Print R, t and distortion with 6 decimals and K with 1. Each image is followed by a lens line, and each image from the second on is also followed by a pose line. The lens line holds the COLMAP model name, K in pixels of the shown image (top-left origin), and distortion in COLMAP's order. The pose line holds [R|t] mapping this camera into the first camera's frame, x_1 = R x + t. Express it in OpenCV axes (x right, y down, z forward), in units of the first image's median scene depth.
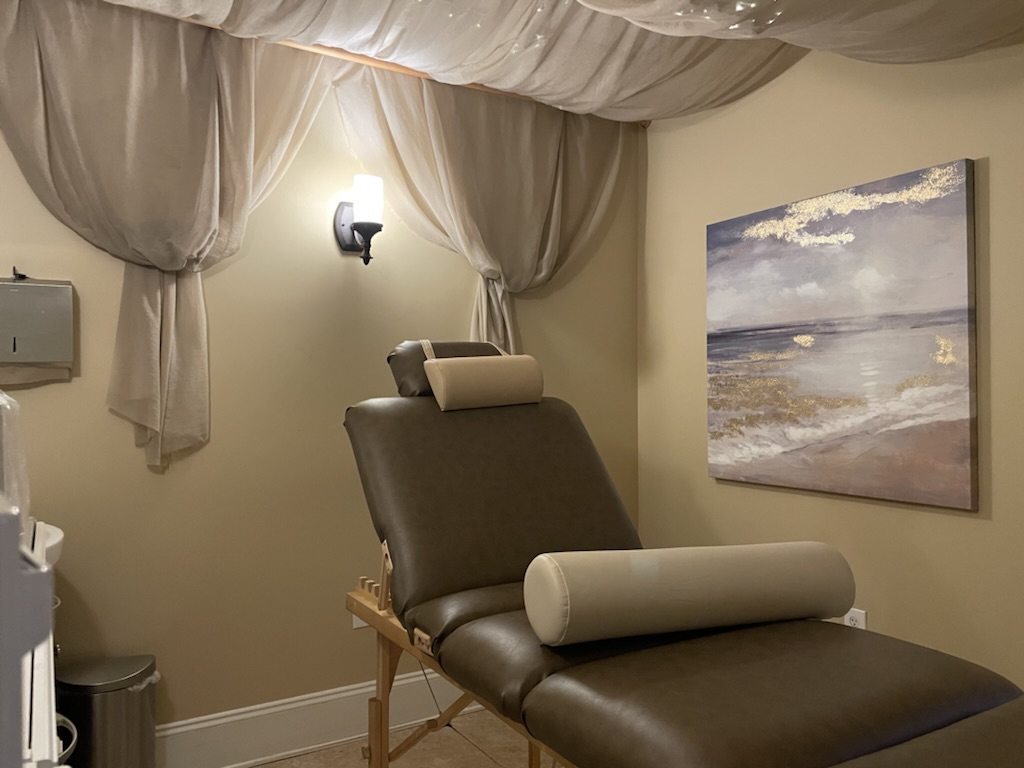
lens RADIAL K [[776.2, 0, 512.0], [0, 776.2, 384.0], [0, 0, 1]] dist [0.077212, -0.098720]
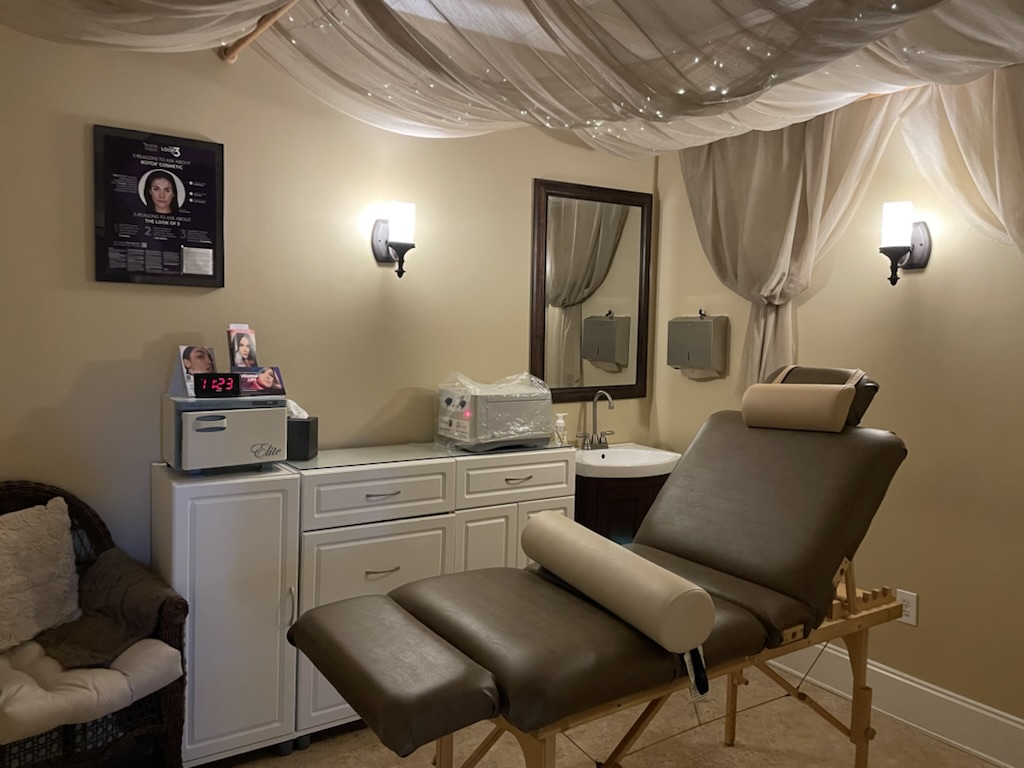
lens RADIAL K [[776.2, 0, 512.0], [0, 776.2, 384.0], [0, 0, 1]] dist [0.077212, -0.098720]
pose [[-0.003372, 0.072393, -0.997370, 0.980192], [-0.032337, 0.996847, 0.072465, -0.088292], [0.999471, 0.032496, -0.001020, 0.540188]]
